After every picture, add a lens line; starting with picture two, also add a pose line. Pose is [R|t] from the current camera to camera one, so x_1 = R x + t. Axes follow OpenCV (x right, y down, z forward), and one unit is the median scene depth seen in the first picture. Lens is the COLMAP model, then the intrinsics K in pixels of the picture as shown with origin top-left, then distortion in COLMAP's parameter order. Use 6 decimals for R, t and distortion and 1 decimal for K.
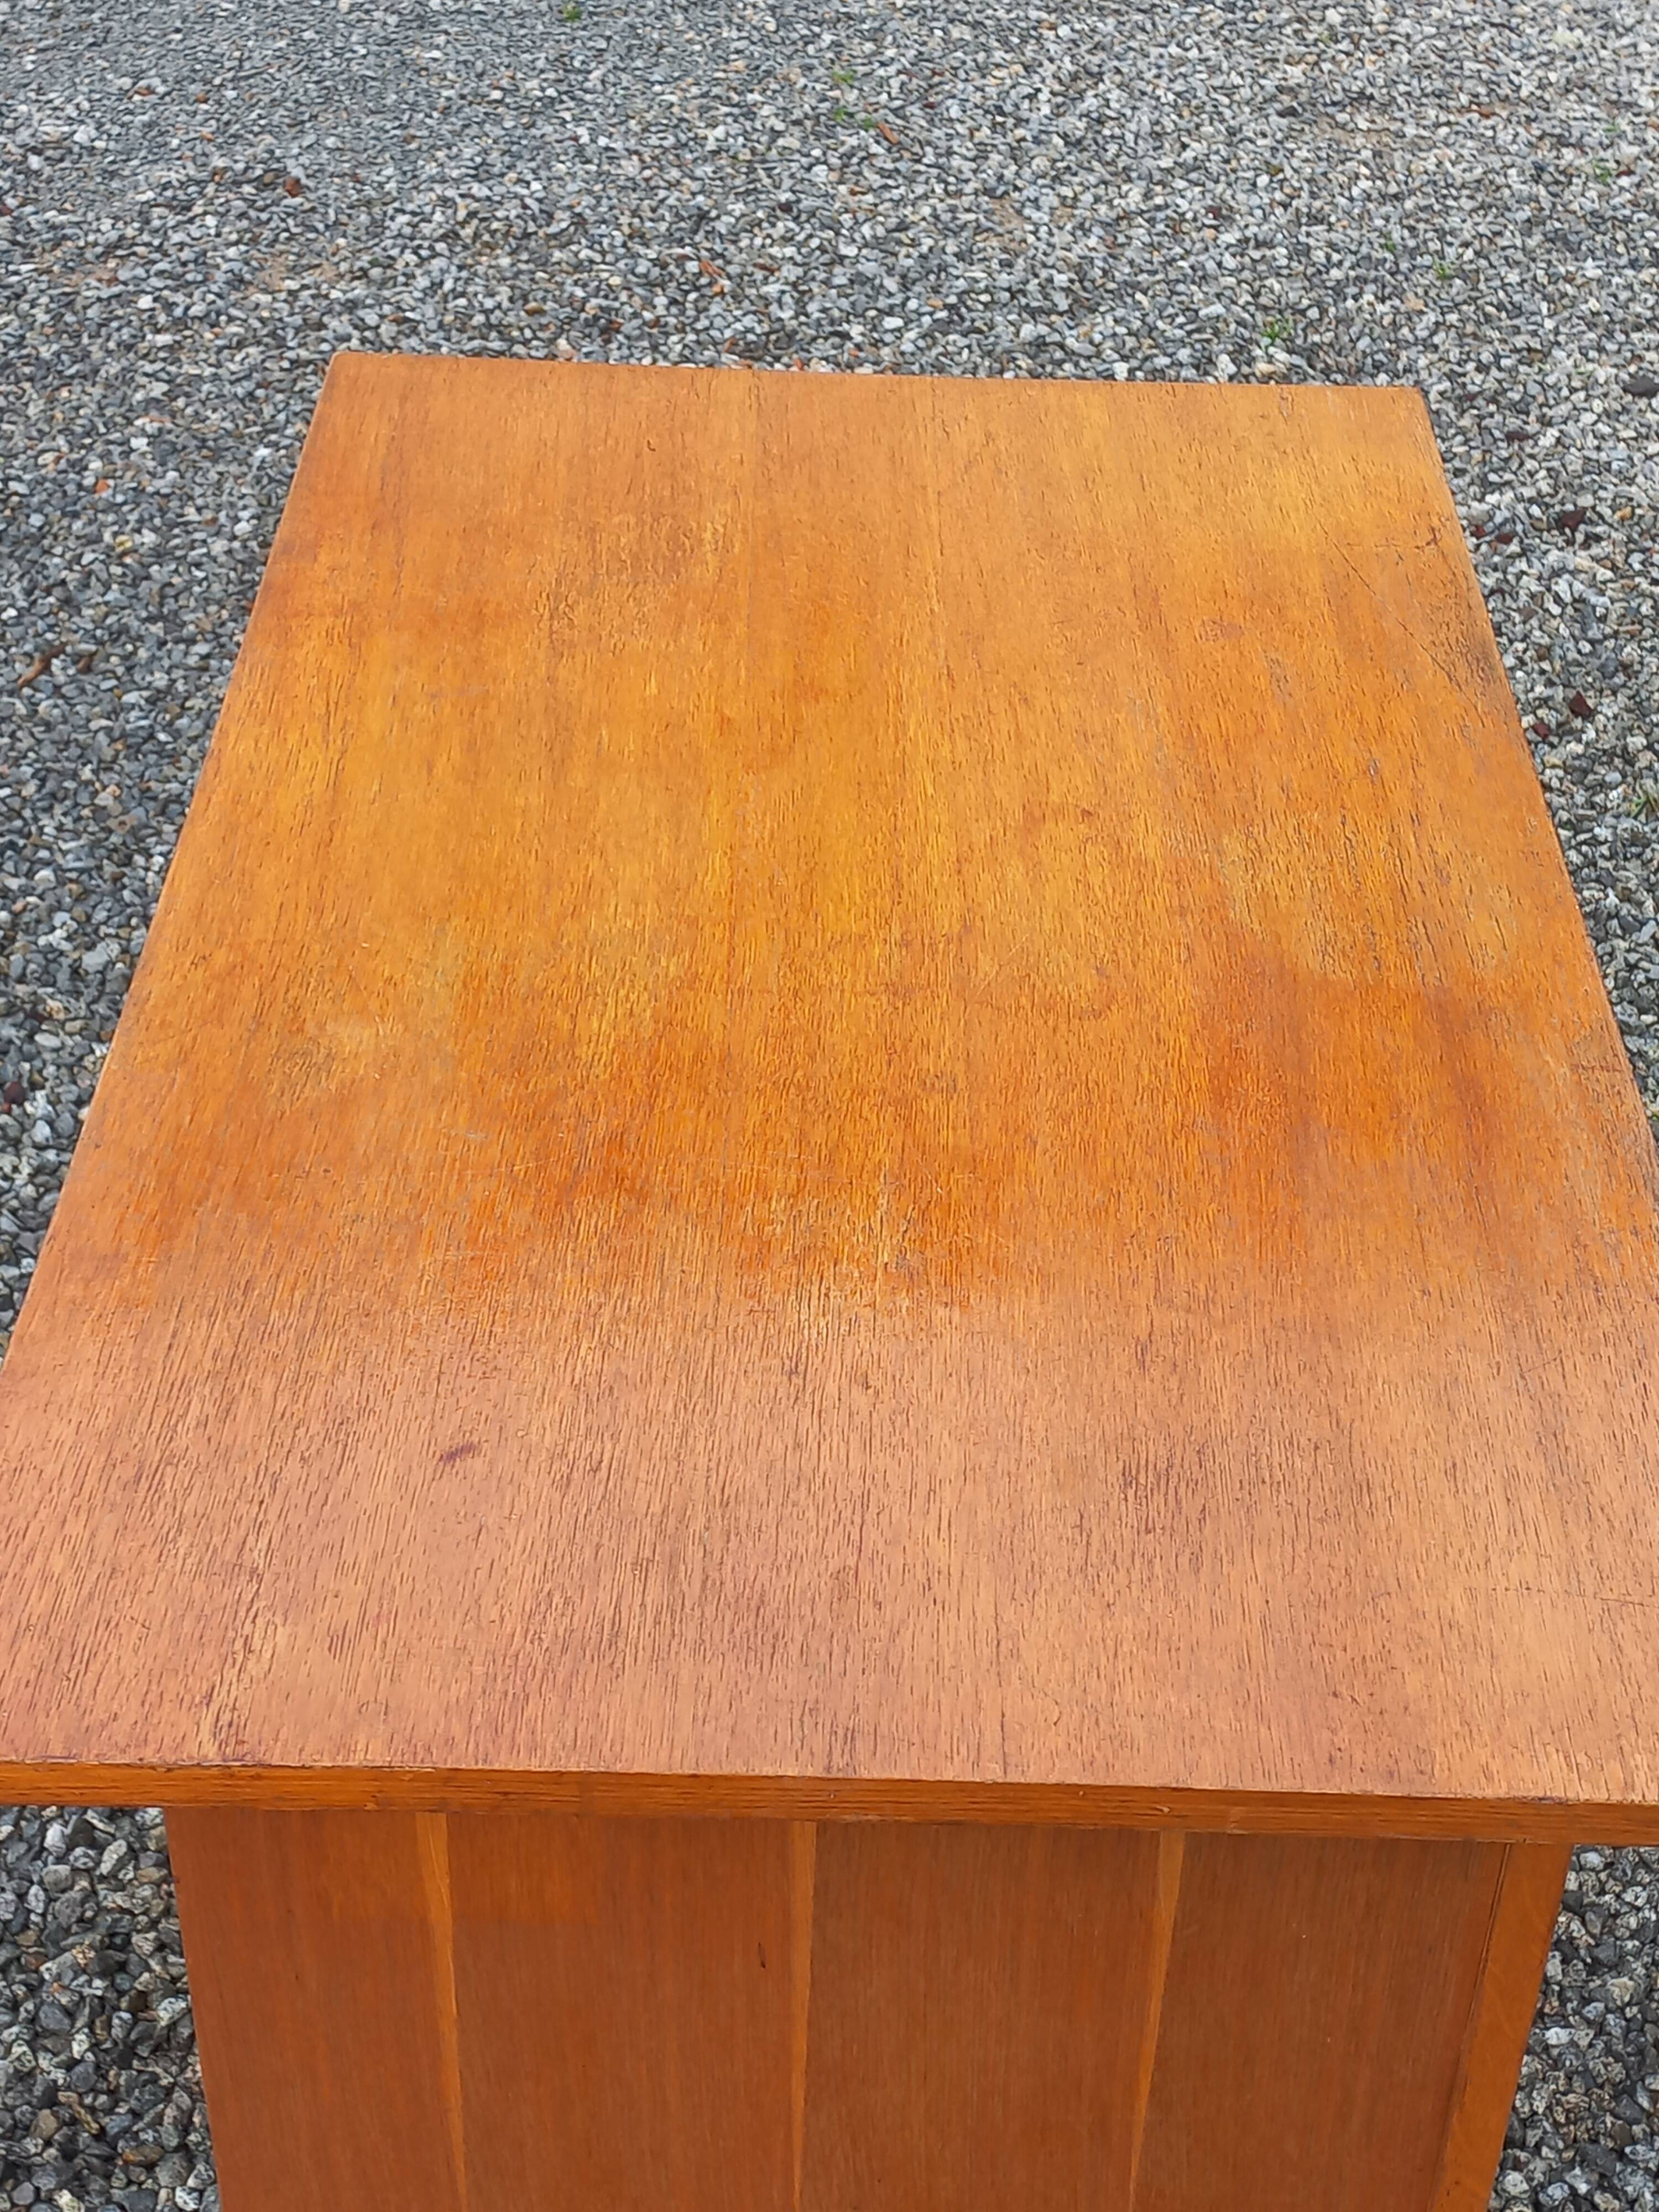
lens RADIAL K [[3162.7, 0, 835.5], [0, 3162.7, 1104.6], [0, 0, 1]] dist [0.086206, 0.000000]
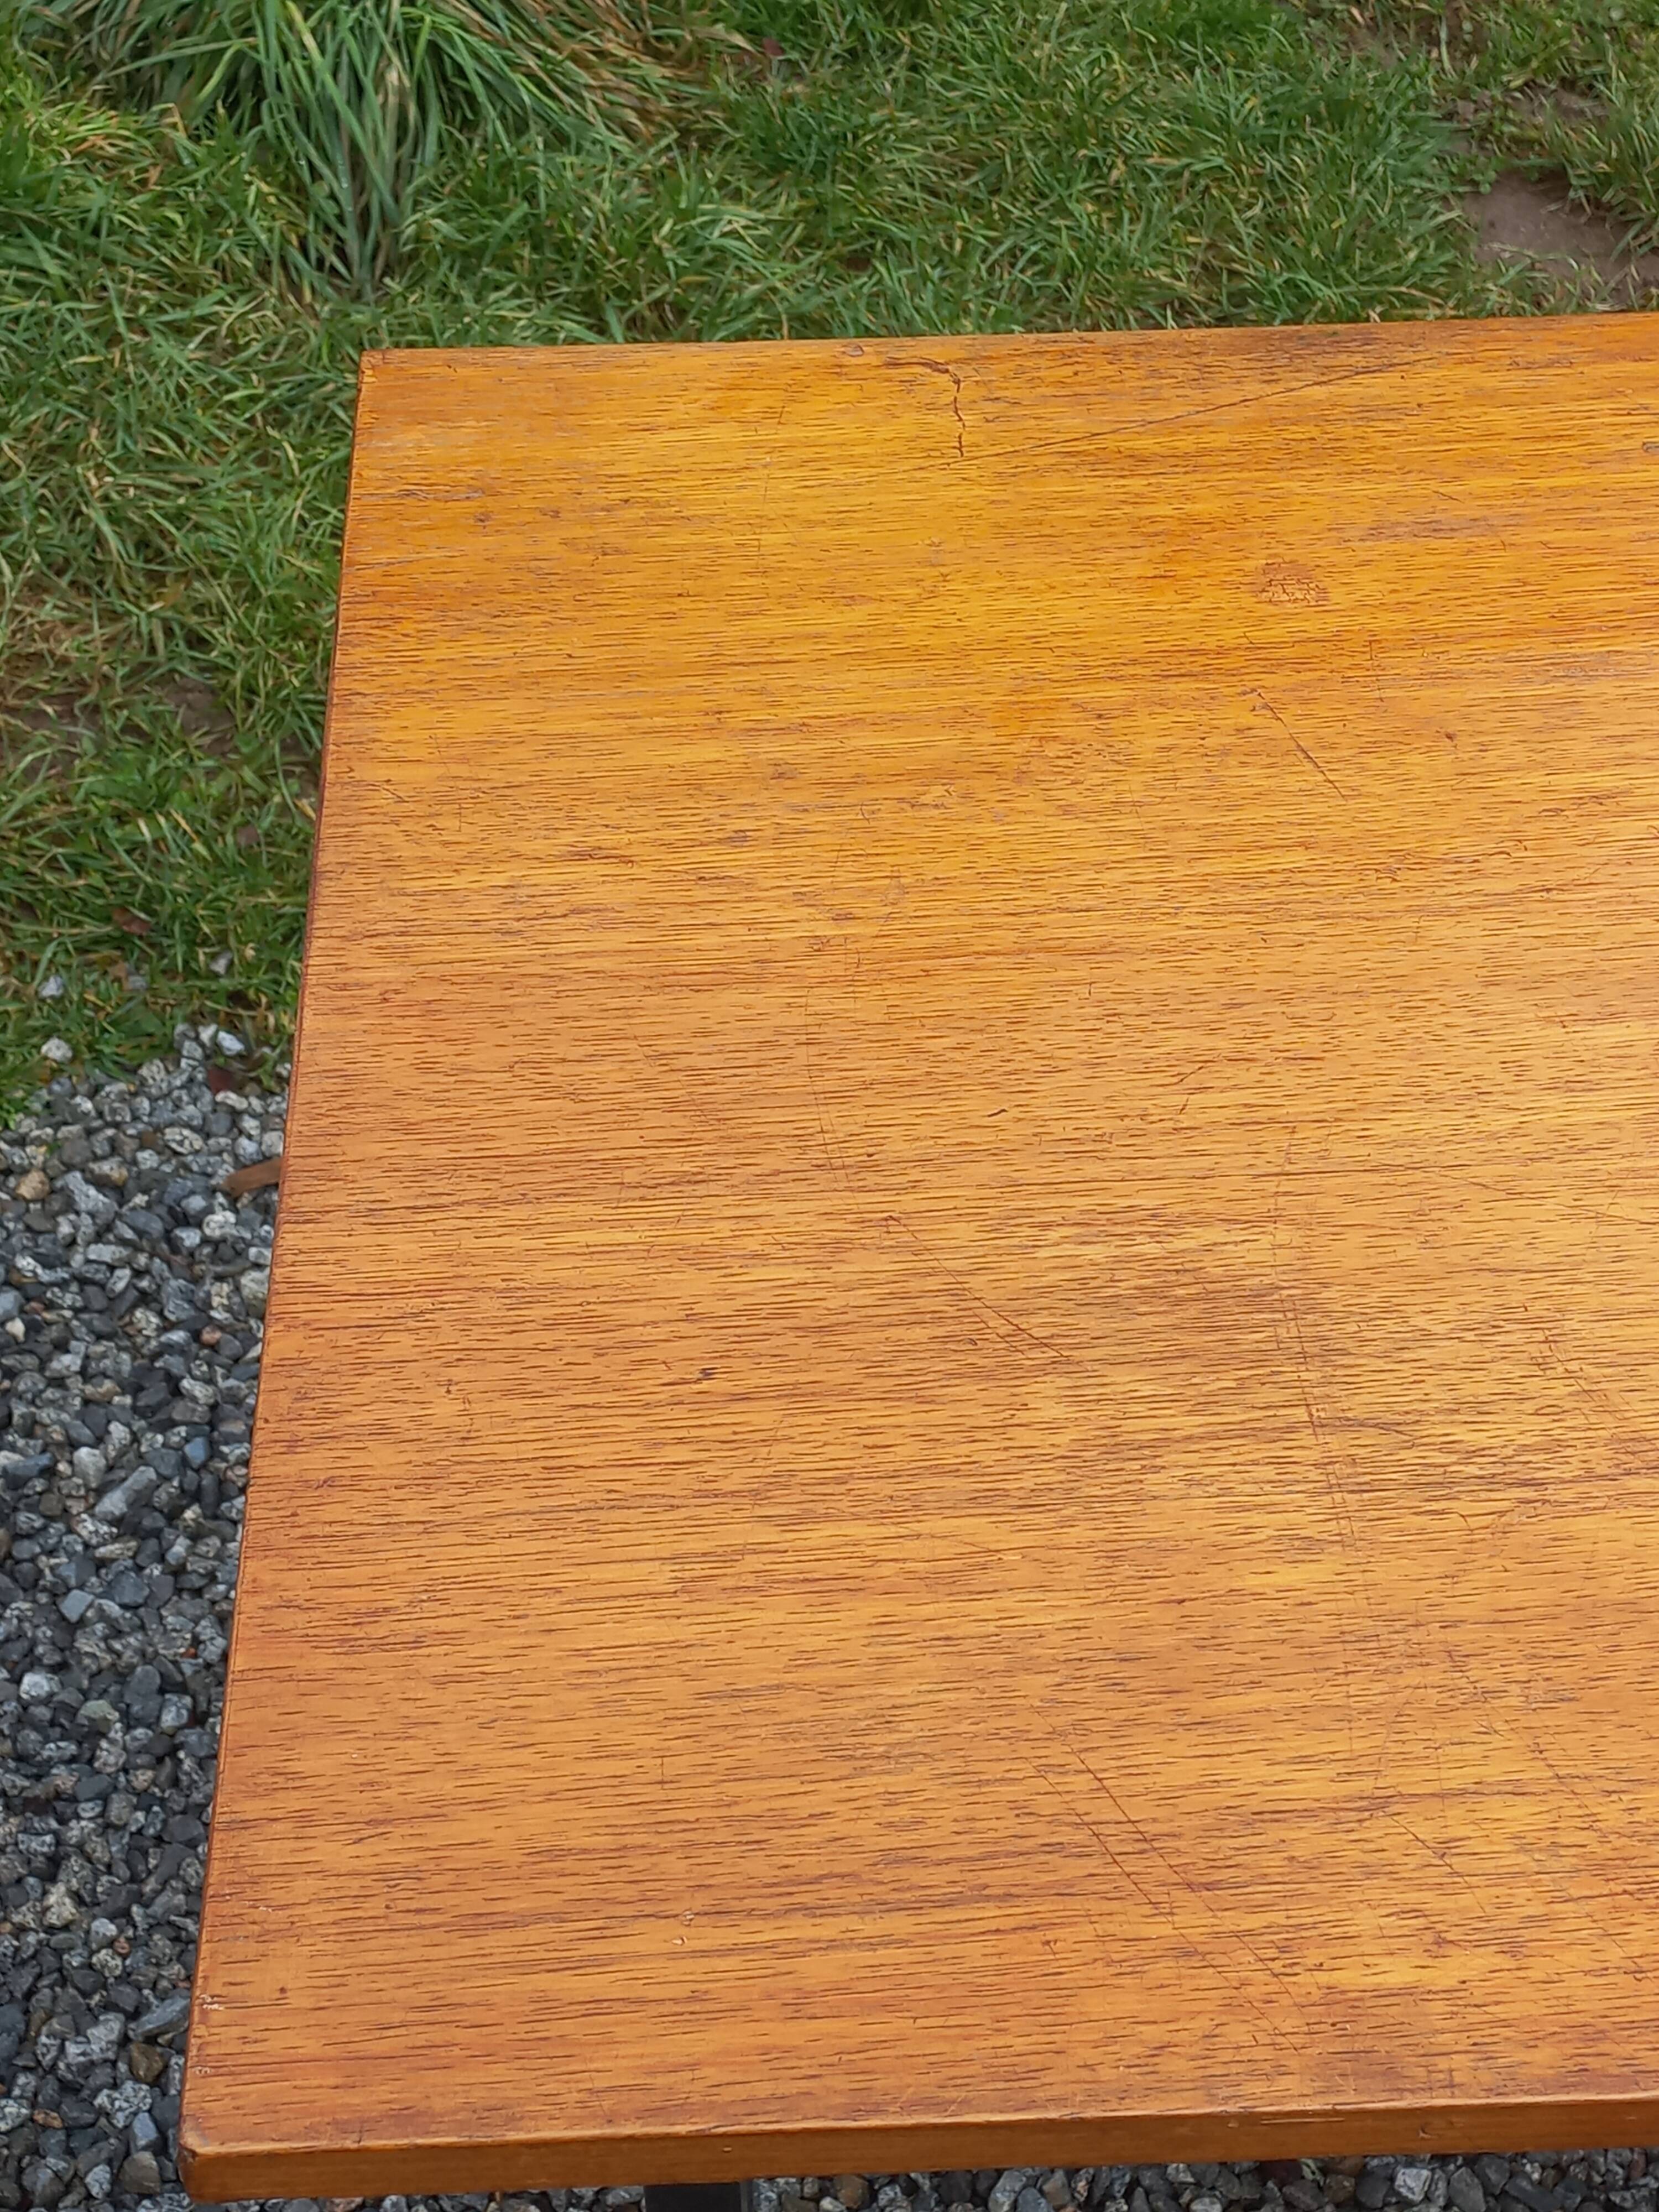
lens RADIAL K [[3162.7, 0, 847.0], [0, 3162.7, 1121.8], [0, 0, 1]] dist [0.086206, 0.000000]
pose [[-0.066581, -0.745981, 0.662630, -0.478846], [0.602049, 0.499552, 0.622884, -0.721391], [-0.795678, 0.440408, 0.415857, 1.187162]]
